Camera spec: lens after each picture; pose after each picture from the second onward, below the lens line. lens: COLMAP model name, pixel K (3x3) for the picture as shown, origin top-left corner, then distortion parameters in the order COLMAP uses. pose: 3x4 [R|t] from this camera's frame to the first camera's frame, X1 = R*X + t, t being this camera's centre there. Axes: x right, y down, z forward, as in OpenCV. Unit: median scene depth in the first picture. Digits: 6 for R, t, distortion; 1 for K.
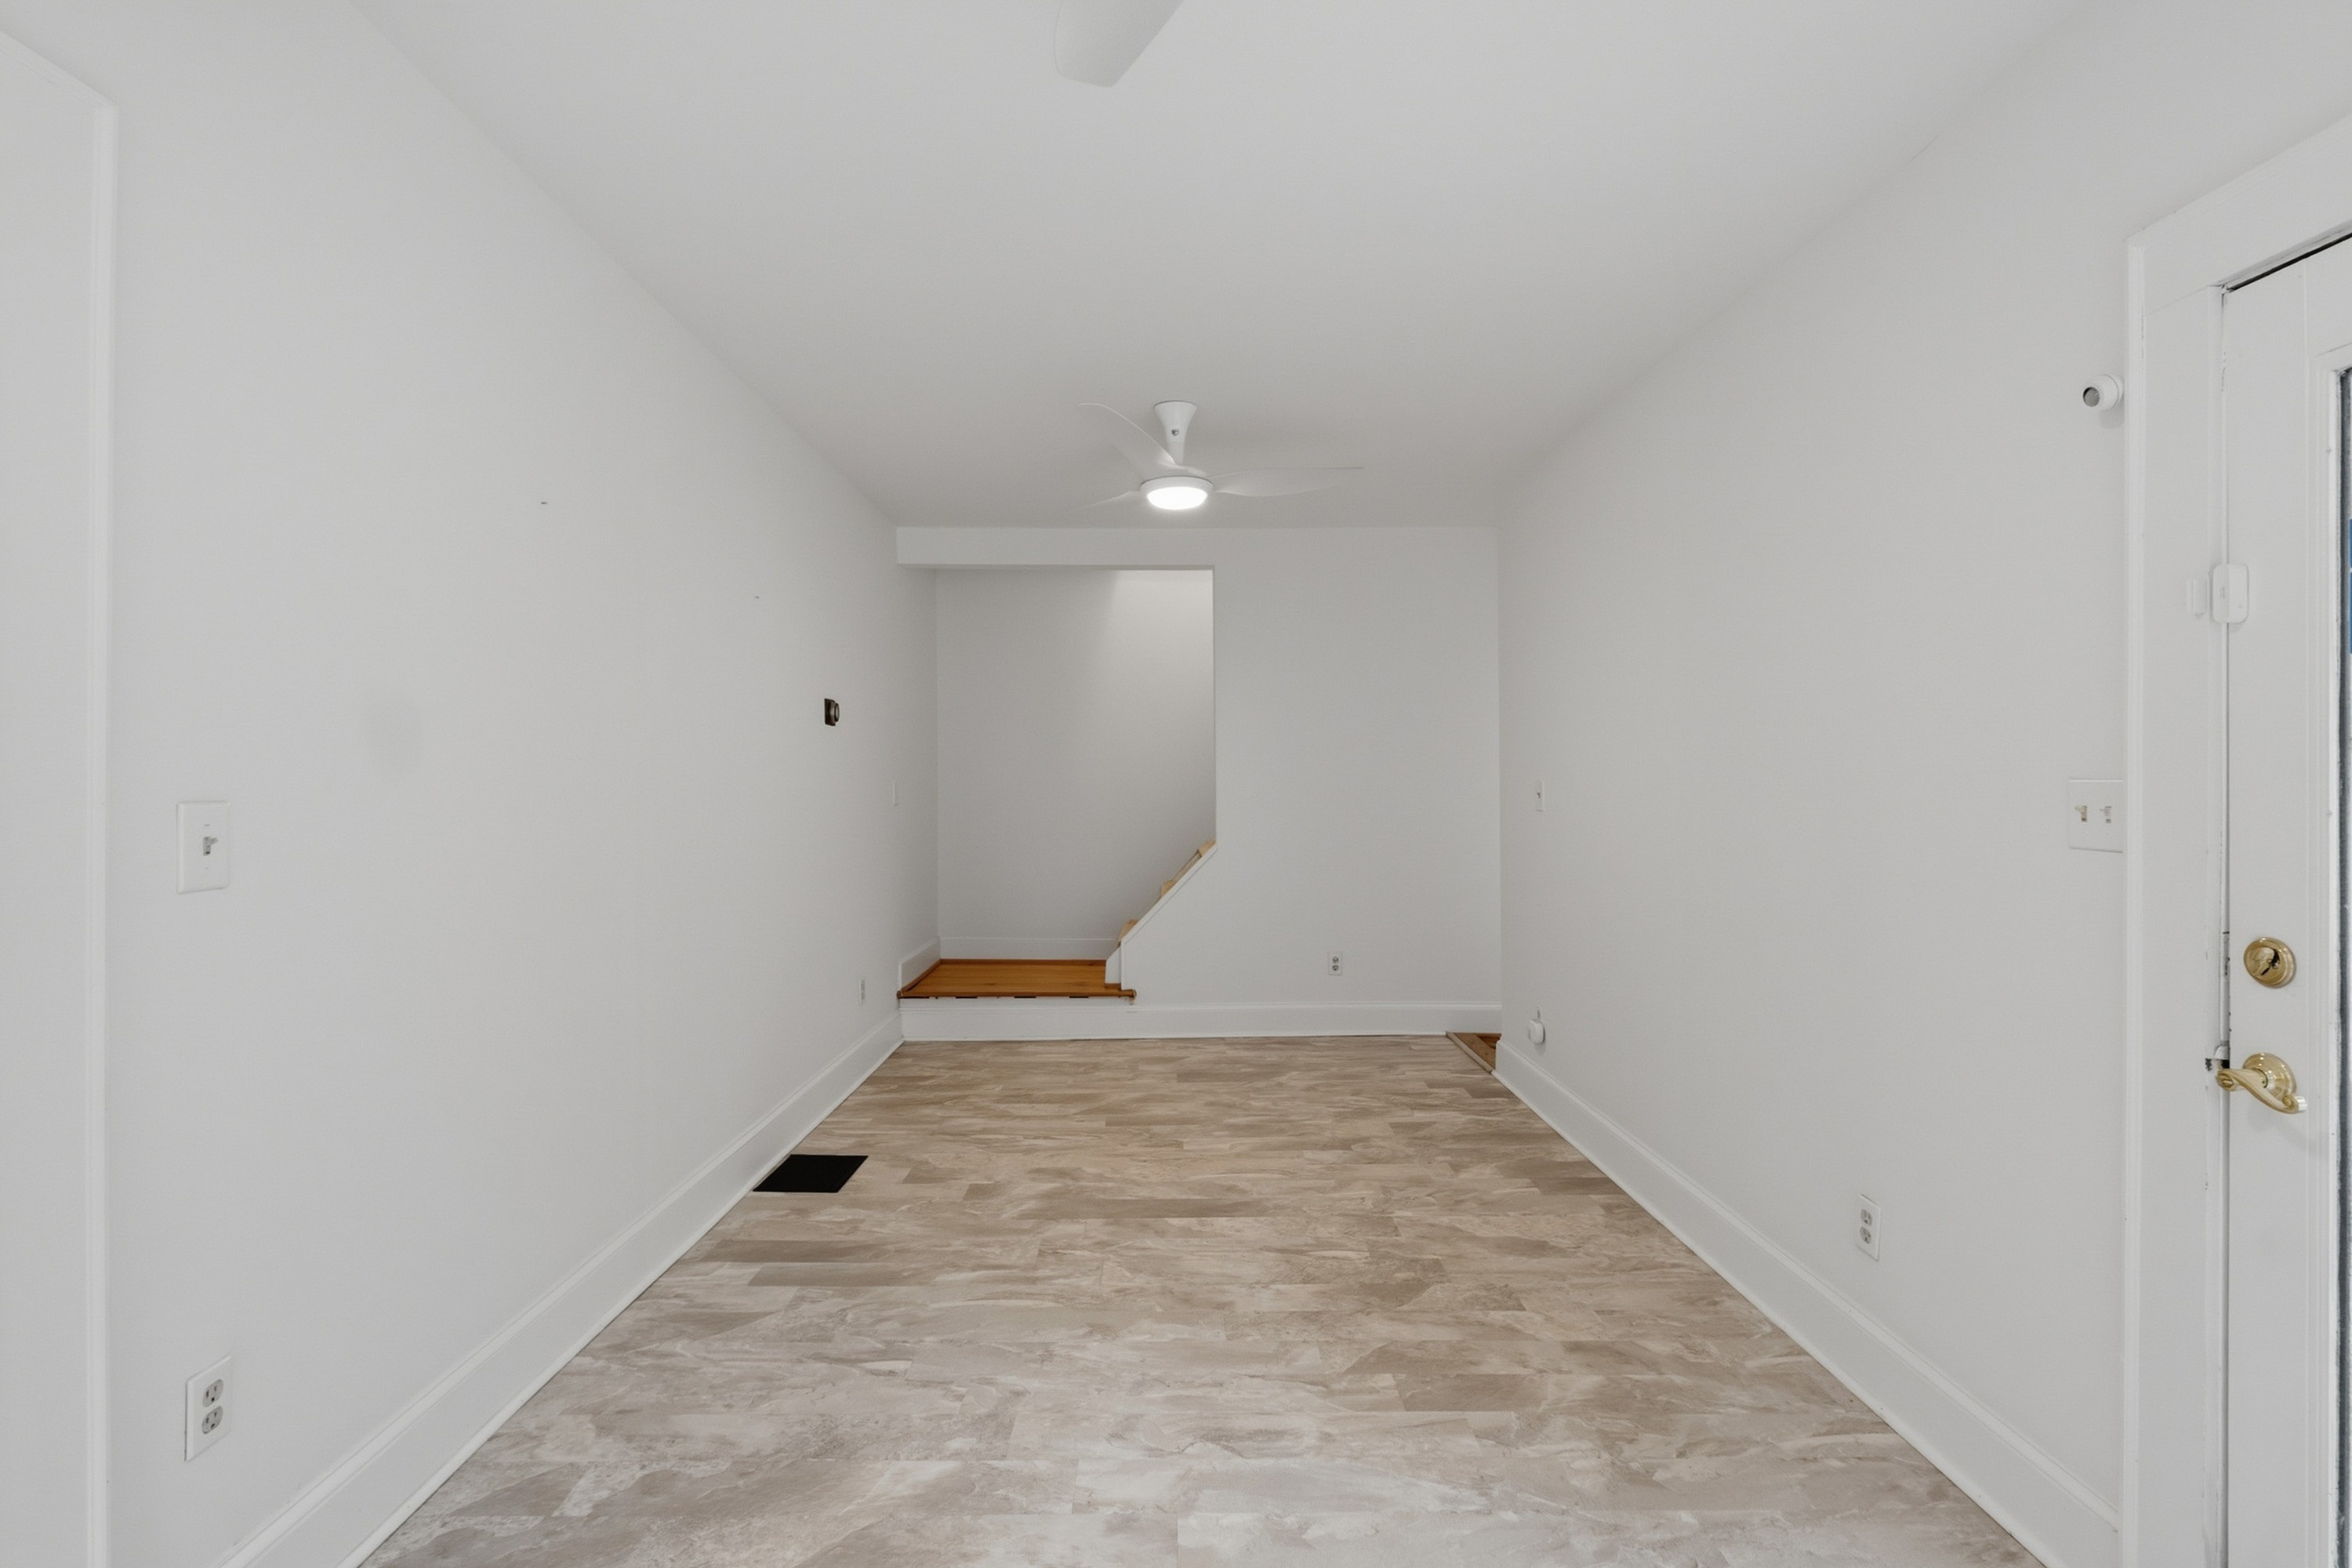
lens RADIAL K [[1081.0, 0, 1183.0], [0, 1081.0, 775.3], [0, 0, 1]] dist [-0.001812, -0.000064]
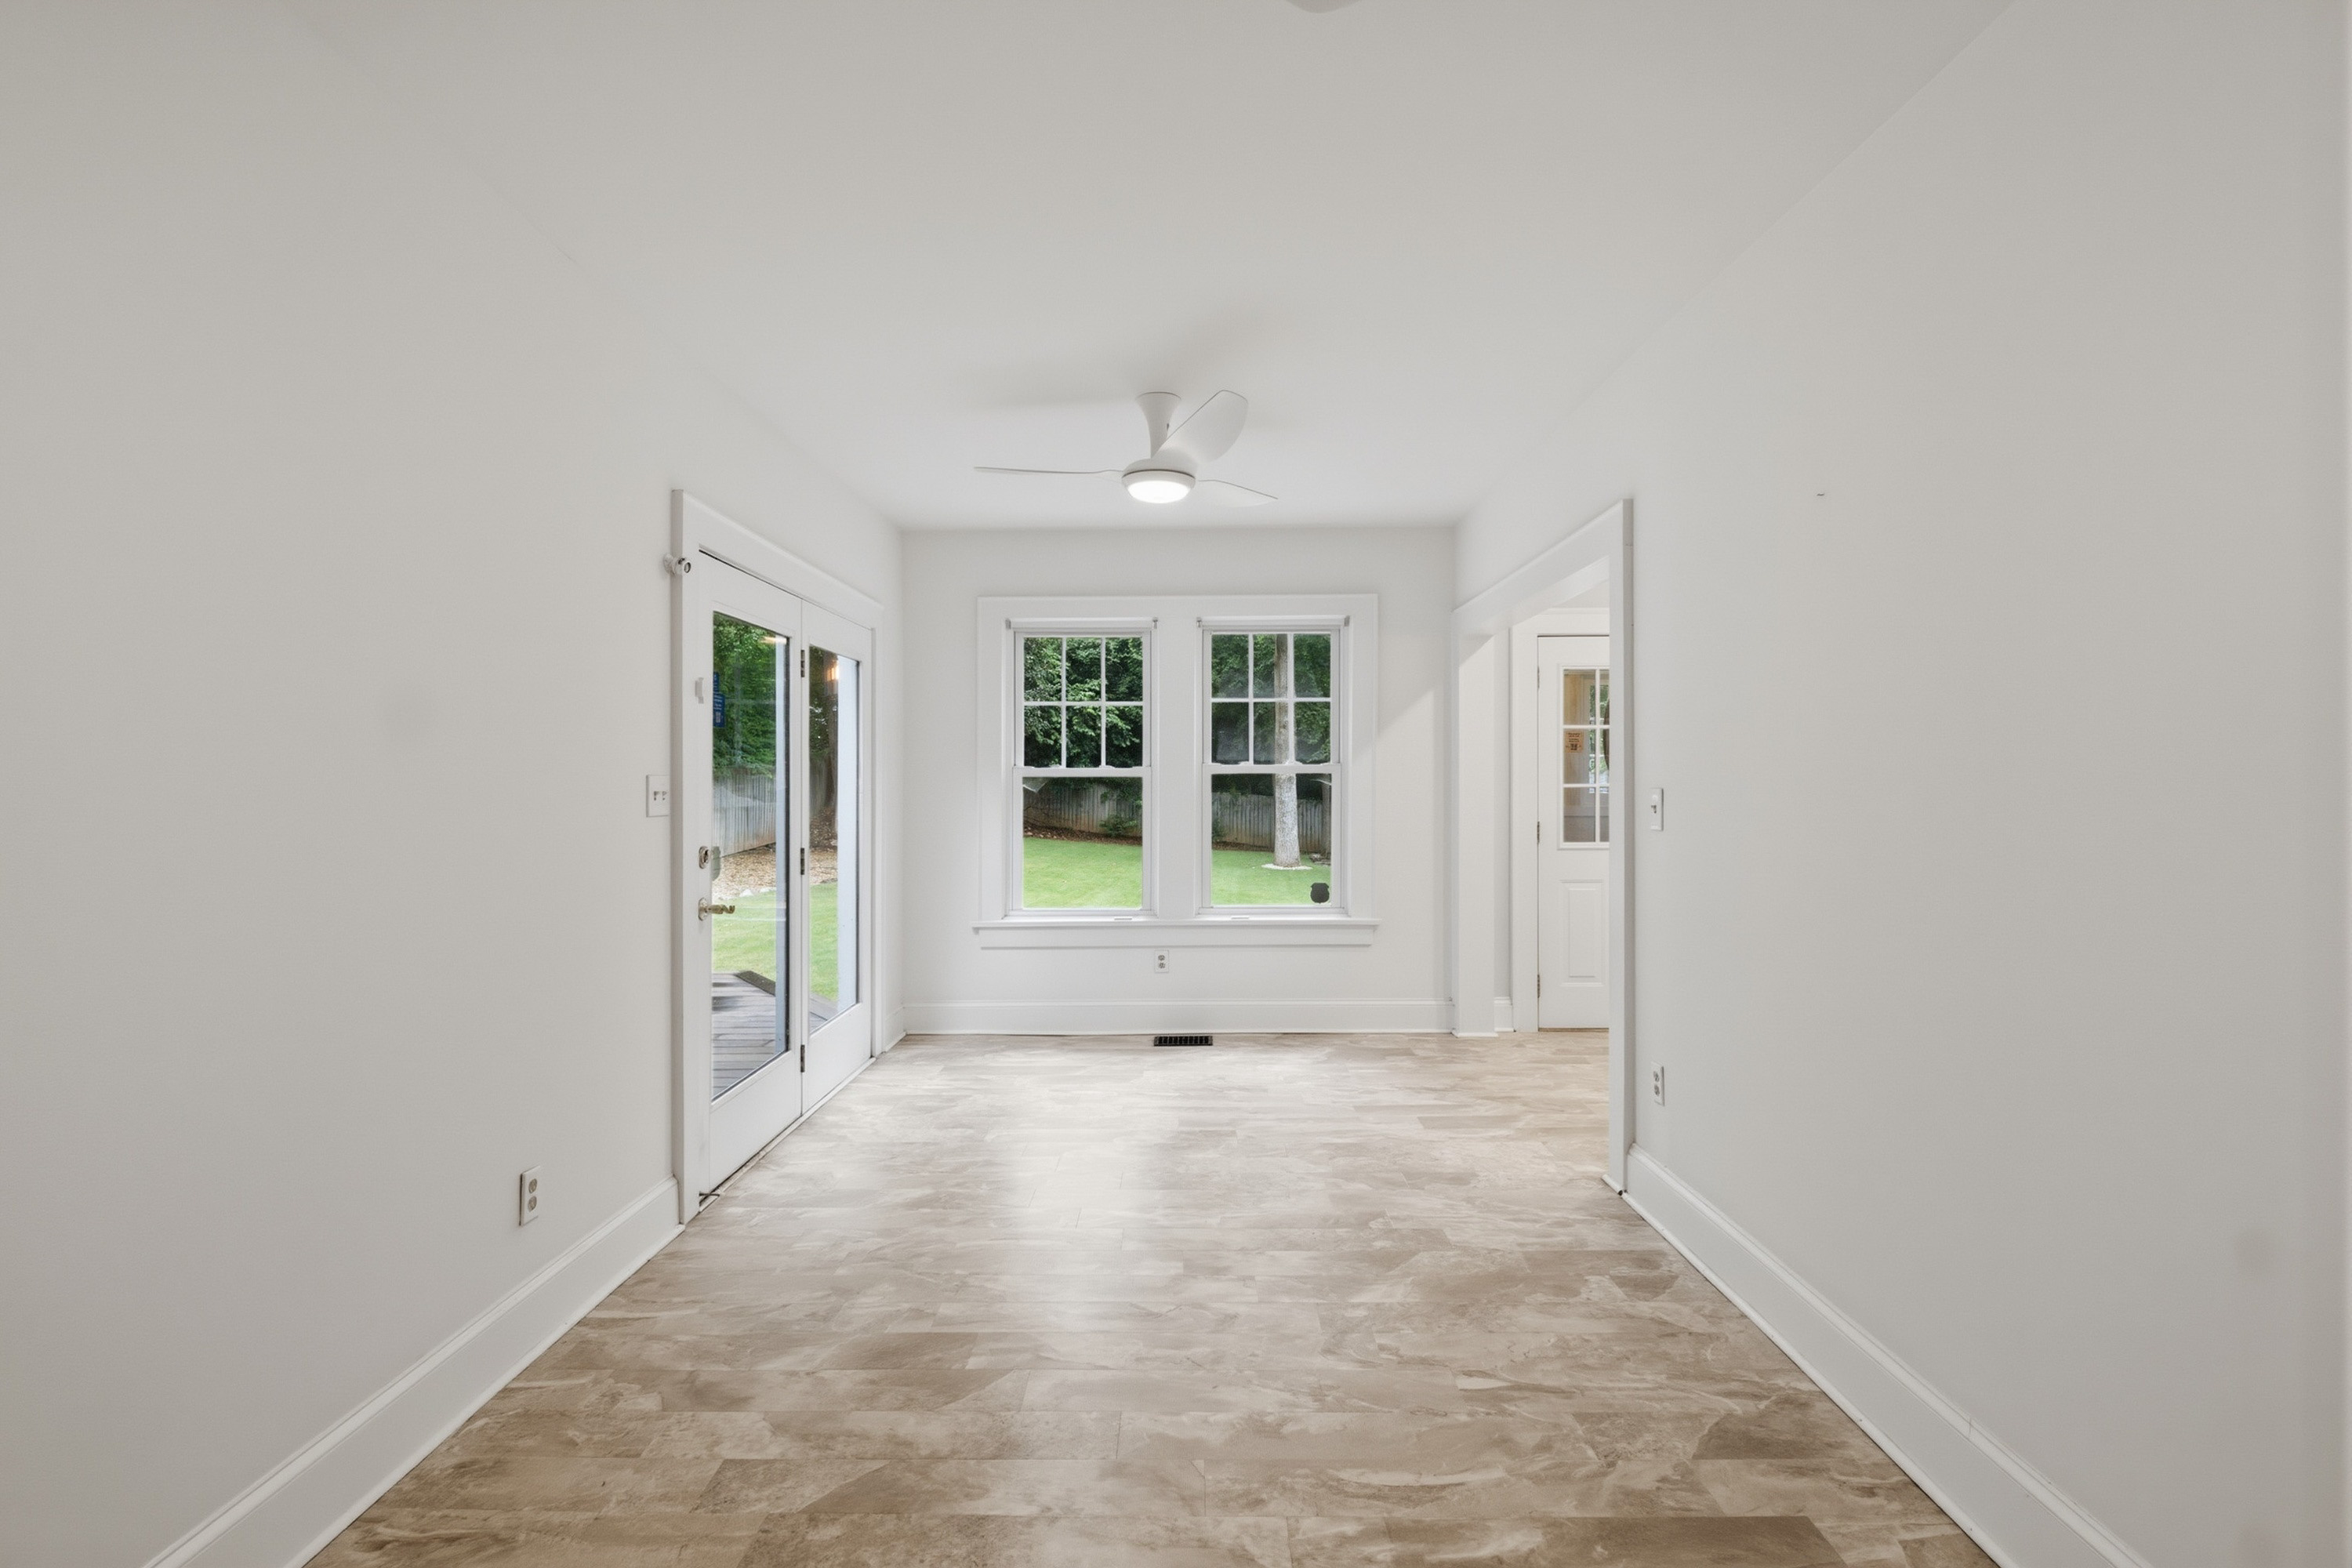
lens RADIAL K [[1081.0, 0, 1183.0], [0, 1081.0, 775.3], [0, 0, 1]] dist [-0.001812, -0.000064]
pose [[-0.999737, 0.000077, 0.022935, -0.031268], [-0.000178, 0.999938, -0.011101, 0.015797], [-0.022934, -0.011102, -0.999675, 1.967609]]
